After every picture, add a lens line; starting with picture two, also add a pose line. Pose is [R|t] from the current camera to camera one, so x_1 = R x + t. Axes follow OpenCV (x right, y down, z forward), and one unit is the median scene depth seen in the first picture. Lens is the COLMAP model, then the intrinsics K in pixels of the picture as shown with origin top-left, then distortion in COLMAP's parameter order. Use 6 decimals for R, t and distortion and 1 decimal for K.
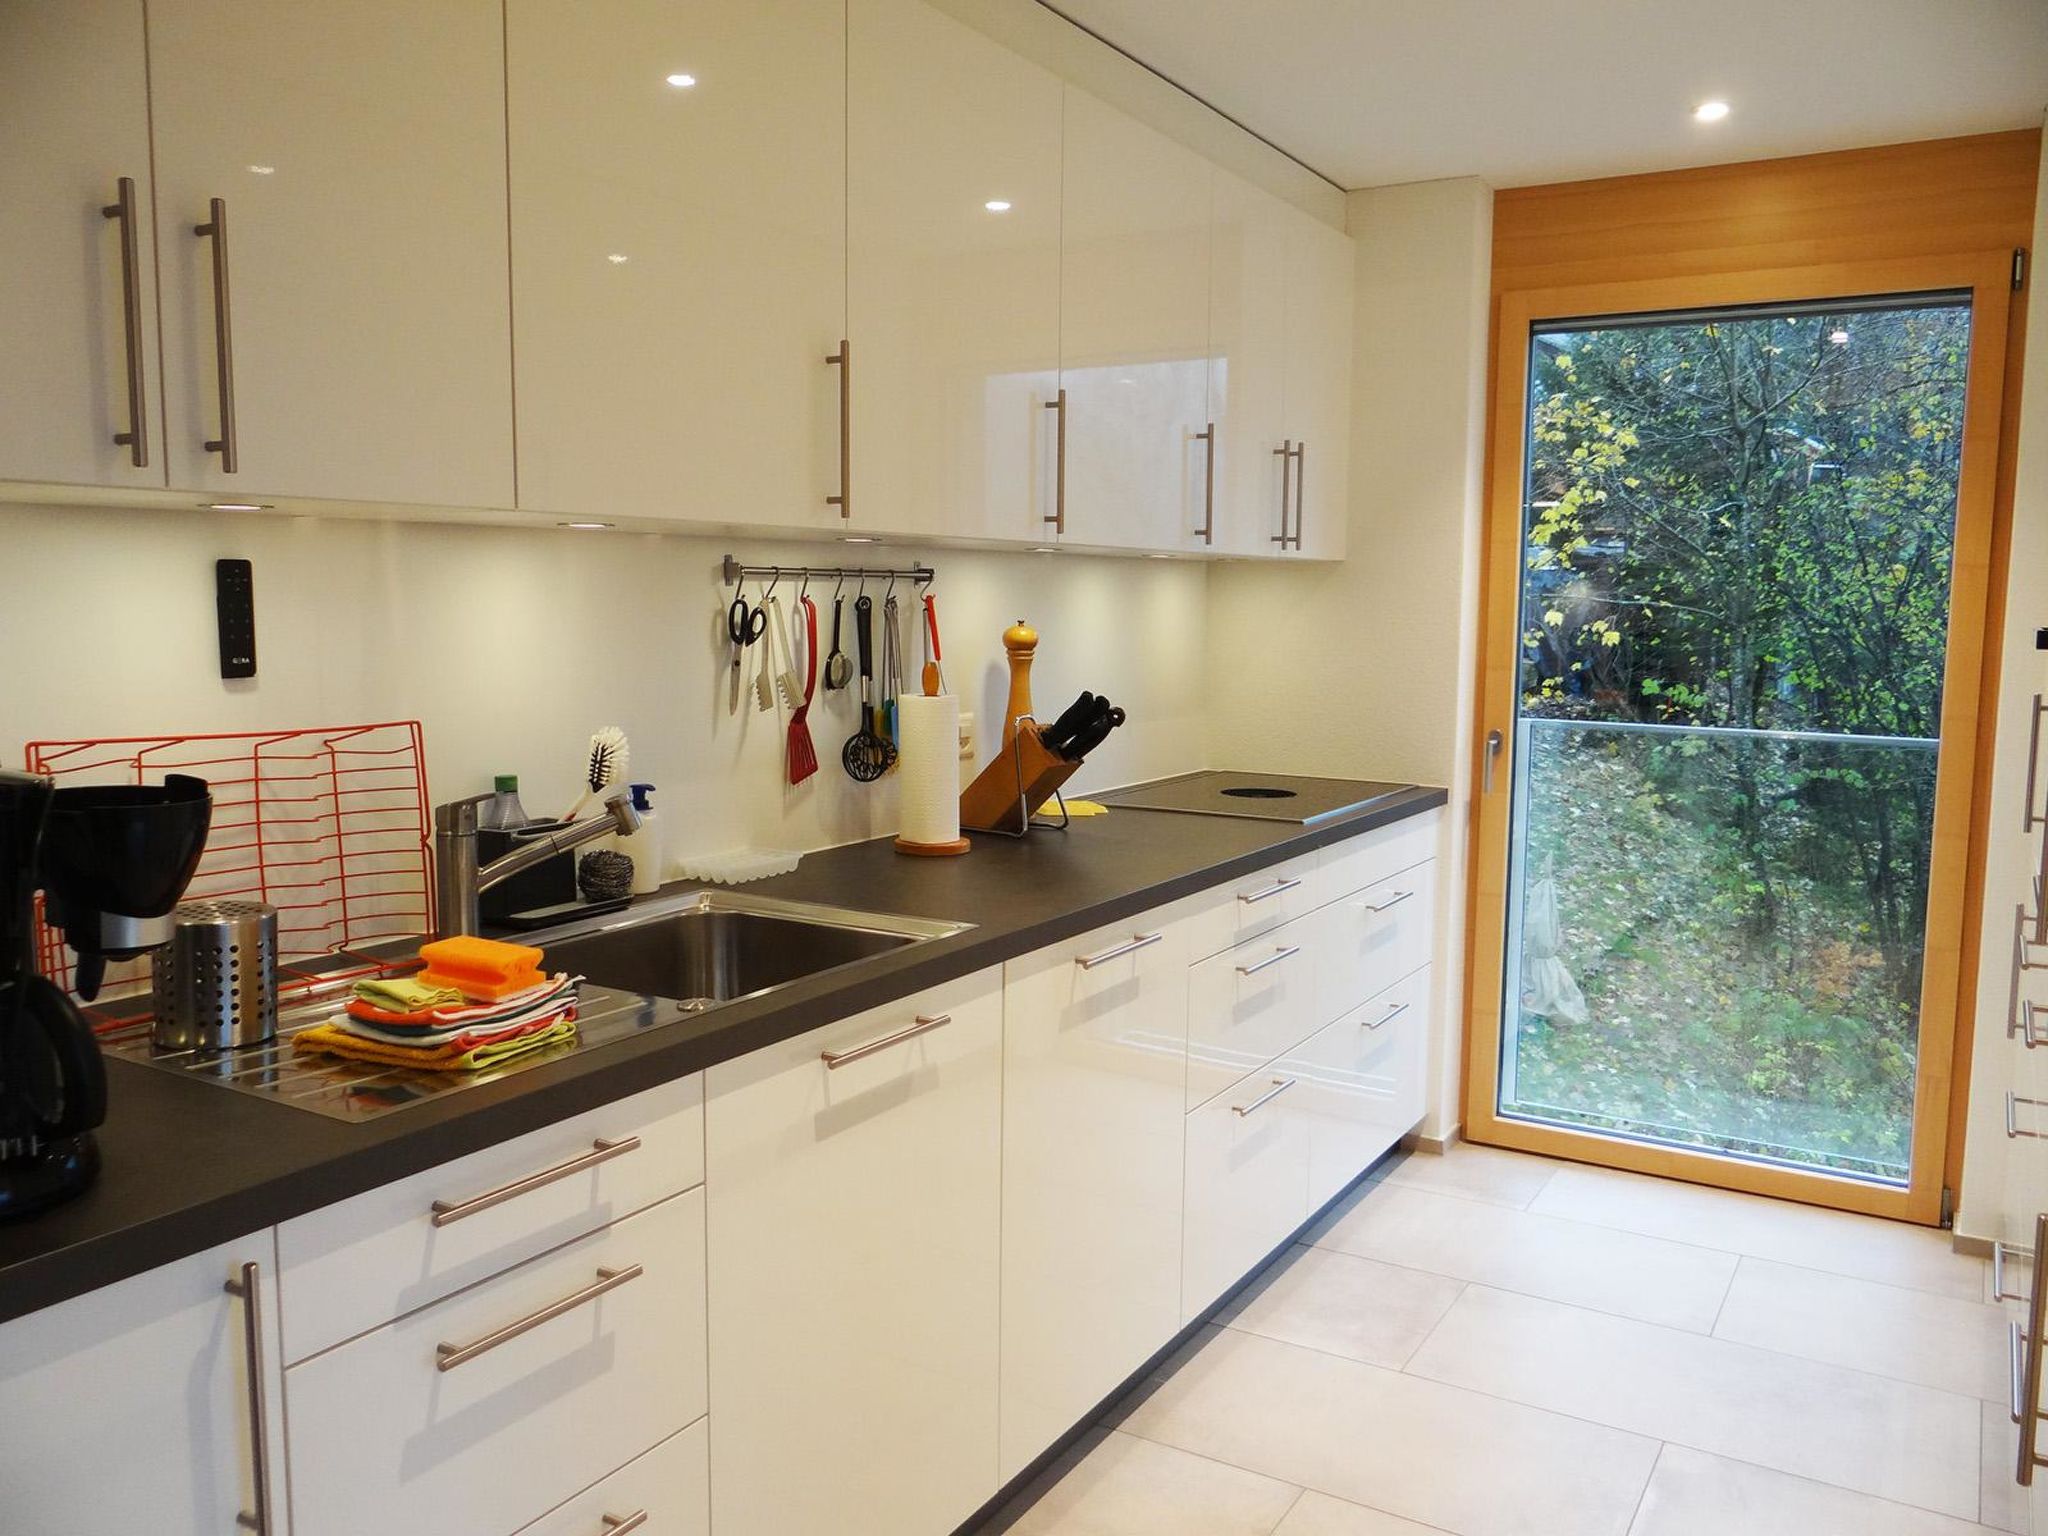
lens RADIAL K [[1626.6, 0, 1024.0], [0, 1626.6, 768.0], [0, 0, 1]] dist [0.013555, 0.010508]
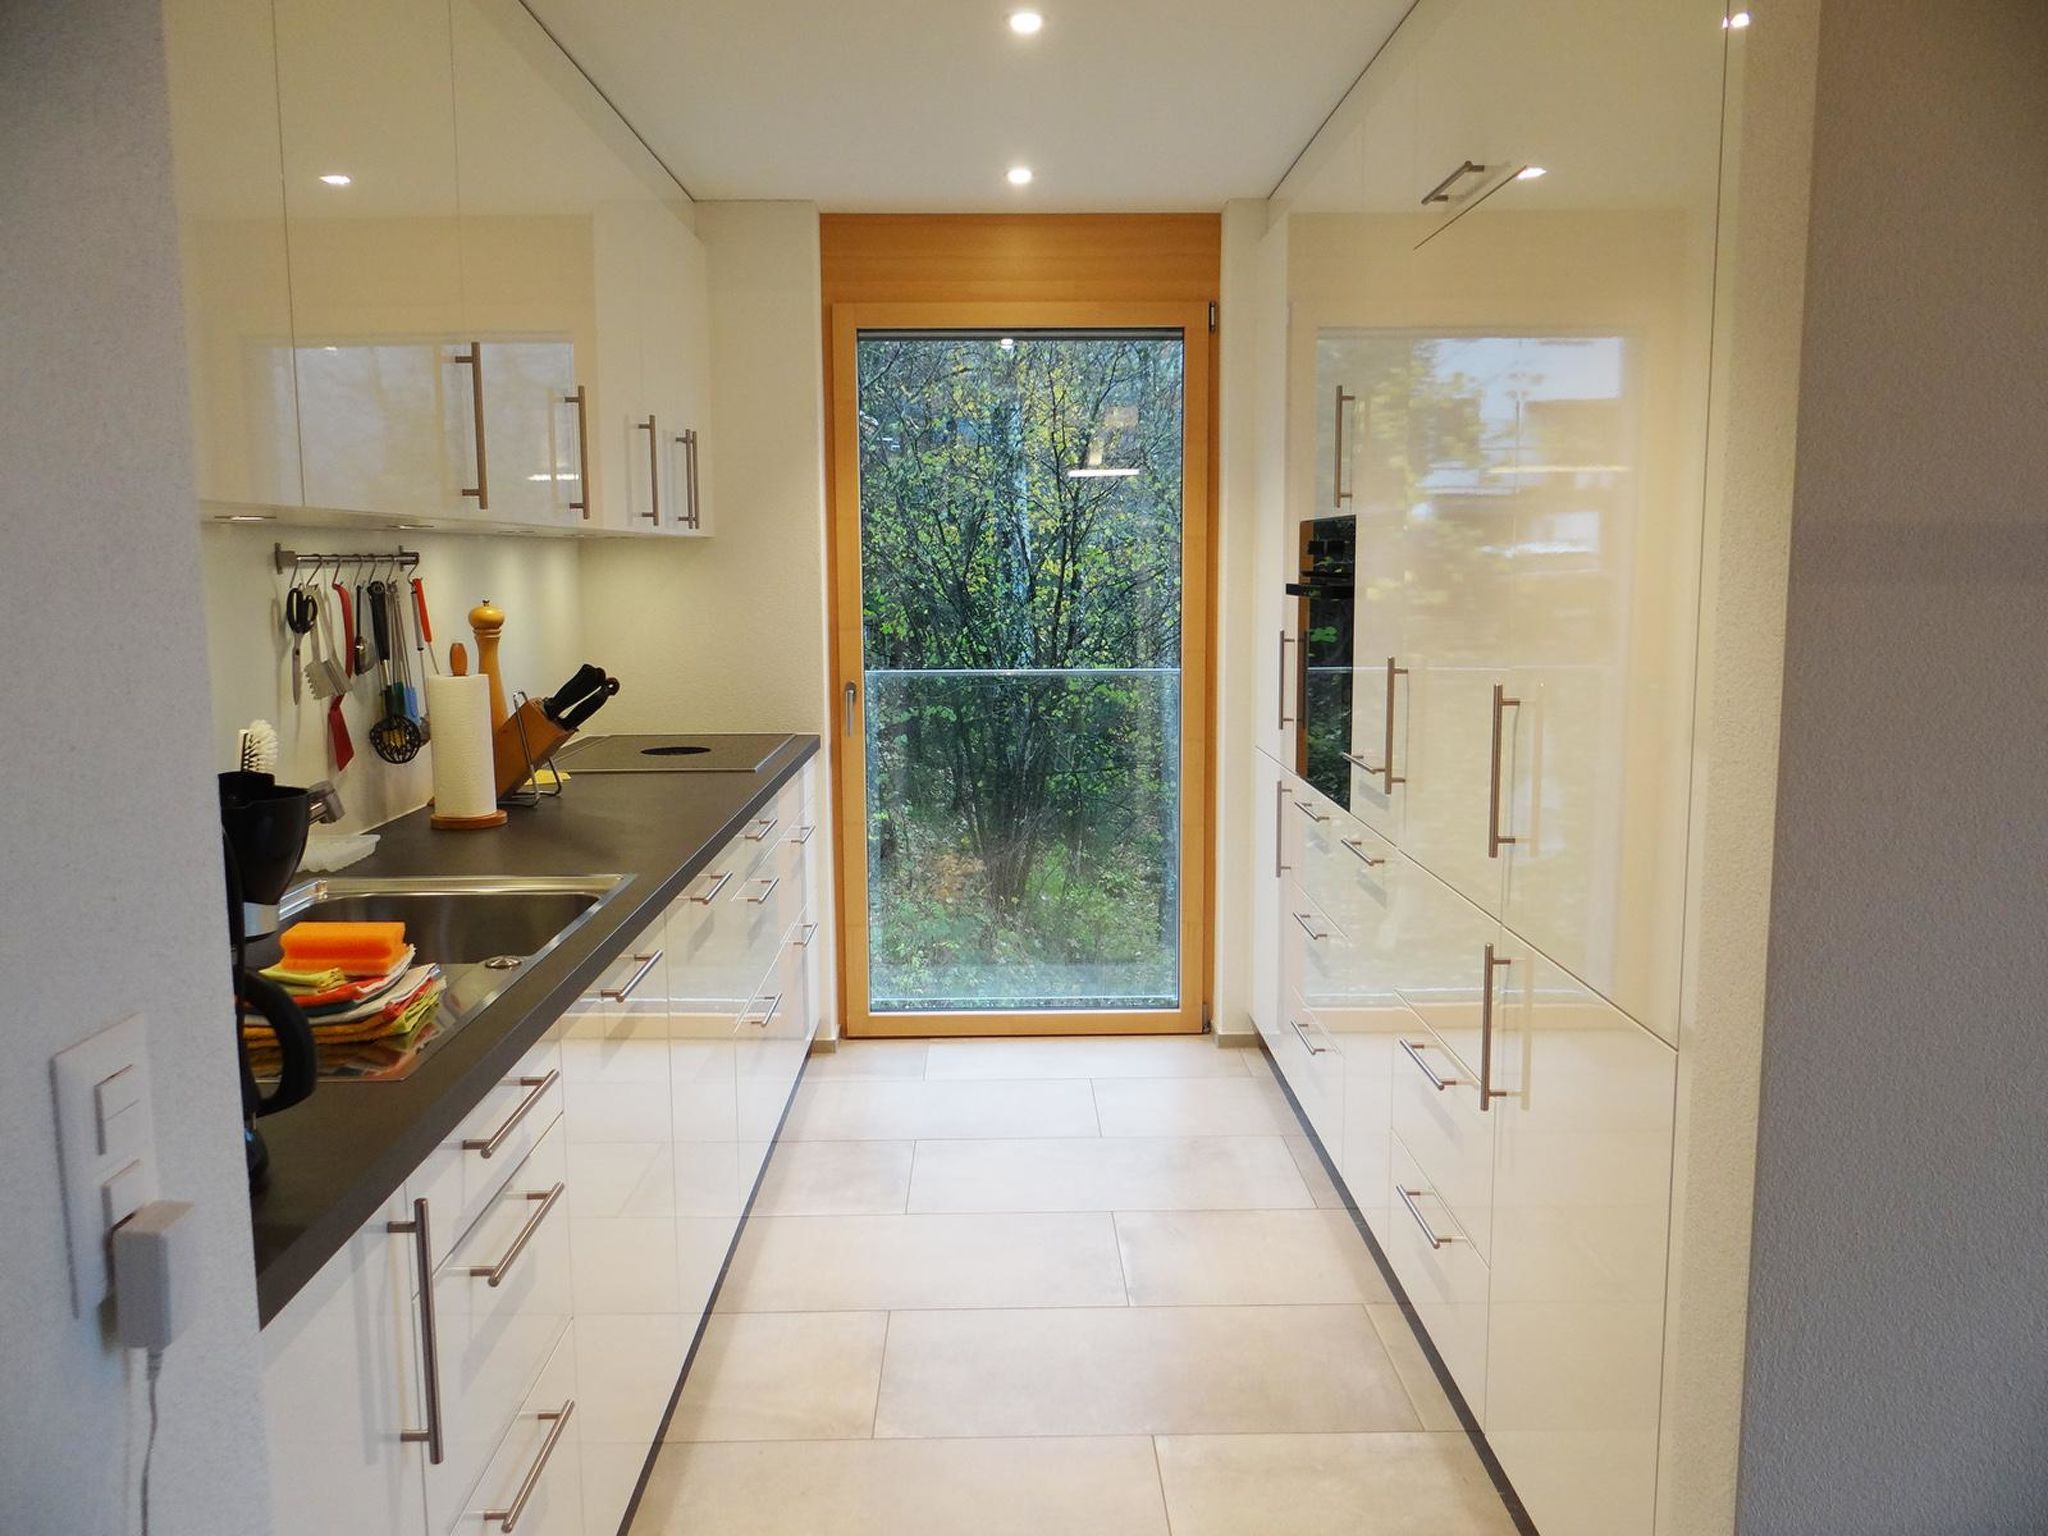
lens RADIAL K [[1615.7, 0, 1012.9], [0, 1615.7, 771.9], [0, 0, 1]] dist [-0.001617, -0.005063]
pose [[0.856420, -0.086082, 0.509053, -0.258669], [0.073461, 0.996287, 0.044886, -0.003008], [-0.511027, -0.001045, 0.859564, -0.061571]]
